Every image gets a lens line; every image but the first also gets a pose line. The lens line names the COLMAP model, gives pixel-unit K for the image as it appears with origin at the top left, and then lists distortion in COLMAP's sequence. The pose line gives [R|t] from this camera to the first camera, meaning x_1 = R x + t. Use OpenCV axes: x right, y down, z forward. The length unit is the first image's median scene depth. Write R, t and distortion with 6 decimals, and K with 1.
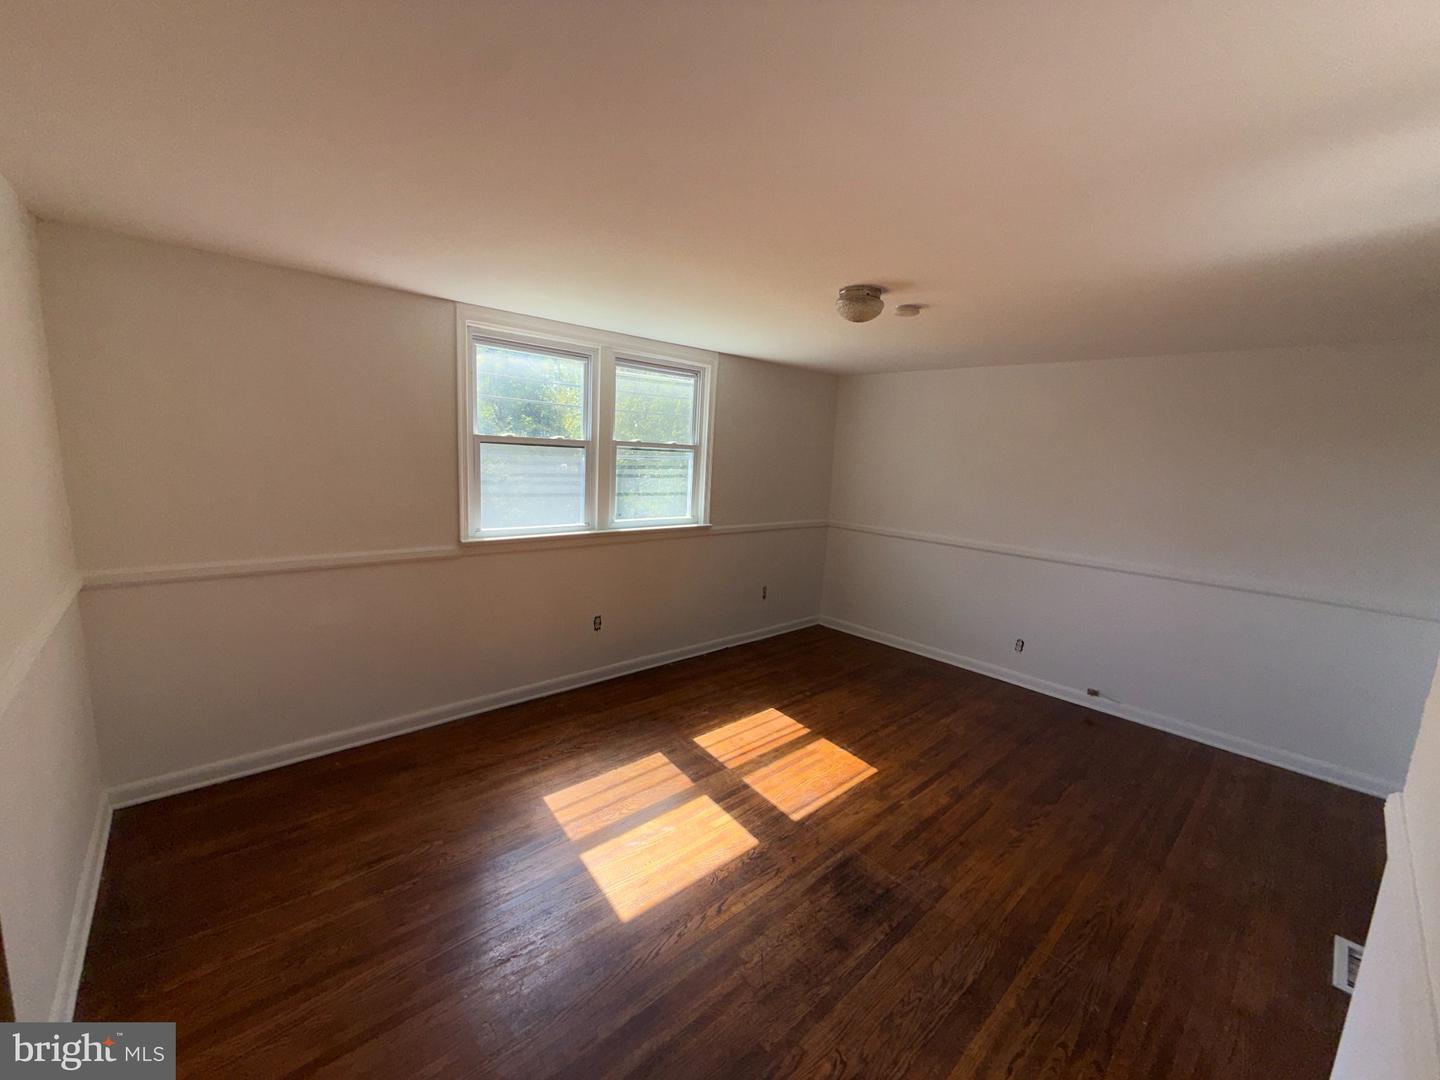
lens RADIAL K [[578.7, 0, 720.0], [0, 578.7, 540.0], [0, 0, 1]] dist [-0.001896, 0.000433]
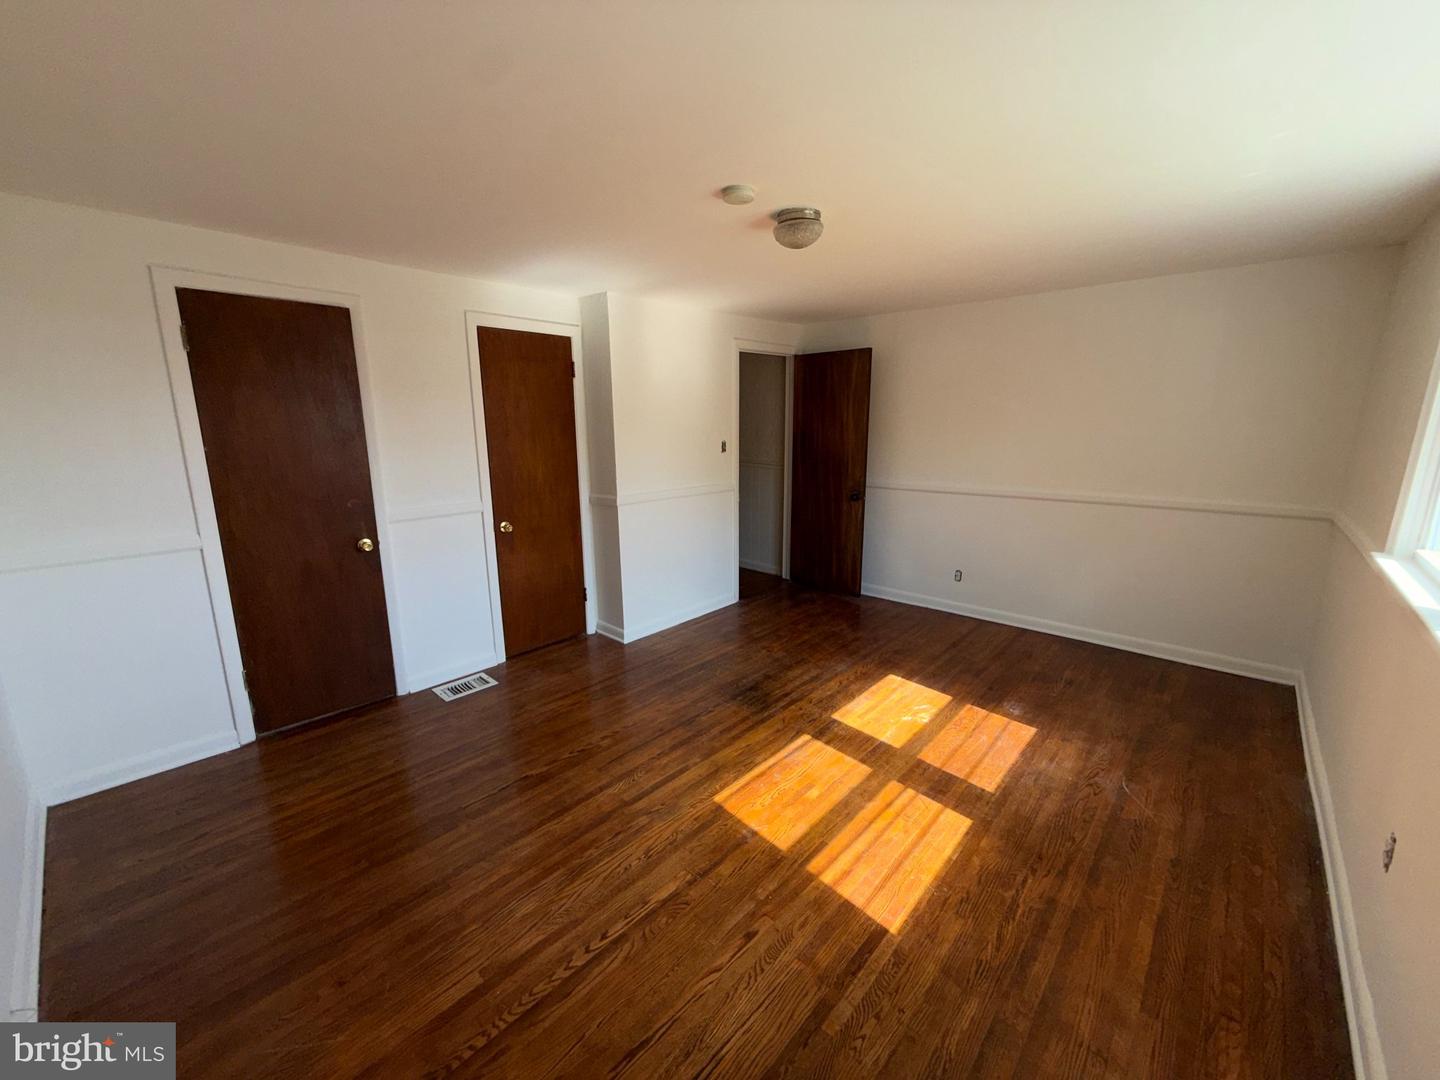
lens RADIAL K [[583.6, 0, 720.0], [0, 583.6, 540.0], [0, 0, 1]] dist [0.000377, -0.000434]
pose [[-0.994654, -0.024731, -0.100259, 0.363213], [-0.058653, 0.934386, 0.351400, -0.211071], [0.084990, 0.355402, -0.930842, 1.667814]]
